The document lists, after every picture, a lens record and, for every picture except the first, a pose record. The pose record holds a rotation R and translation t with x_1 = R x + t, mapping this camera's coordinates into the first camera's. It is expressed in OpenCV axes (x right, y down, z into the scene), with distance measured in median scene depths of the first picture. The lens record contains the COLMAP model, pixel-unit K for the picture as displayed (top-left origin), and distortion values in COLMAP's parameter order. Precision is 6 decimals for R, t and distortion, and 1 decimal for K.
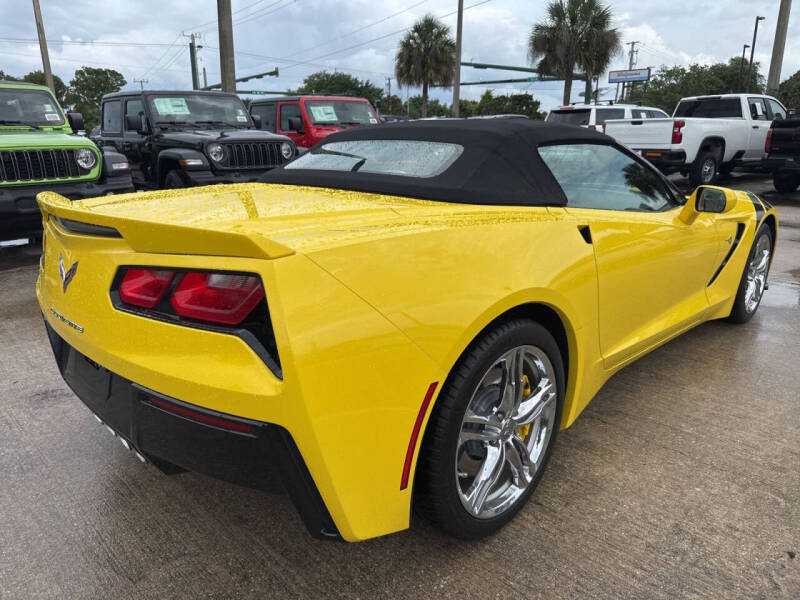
lens RADIAL K [[570.3, 0, 396.1], [0, 570.3, 300.3], [0, 0, 1]] dist [-0.003098, -0.006597]
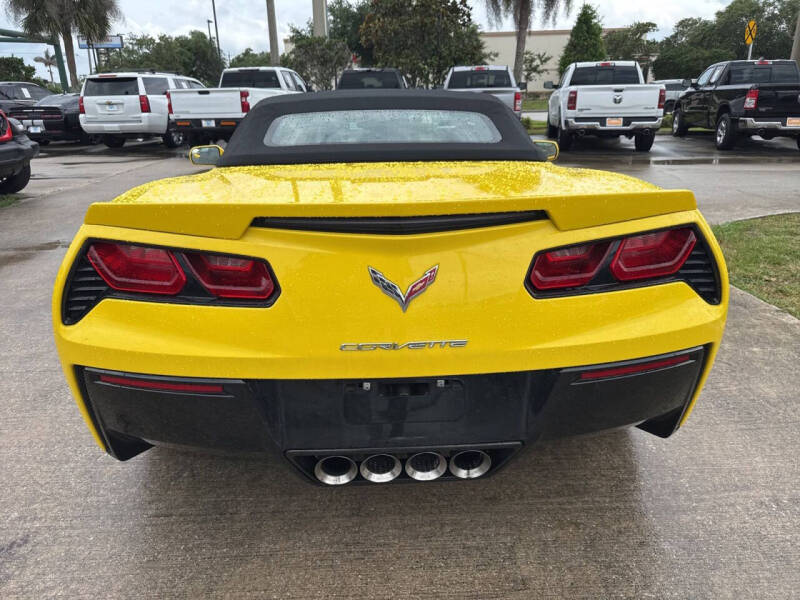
lens RADIAL K [[570.3, 0, 396.1], [0, 570.3, 300.3], [0, 0, 1]] dist [-0.003098, -0.006597]
pose [[0.668815, -0.246644, 0.701323, -0.133794], [0.212758, 0.967407, 0.137325, -0.016386], [-0.712335, 0.057367, 0.699491, 0.054659]]
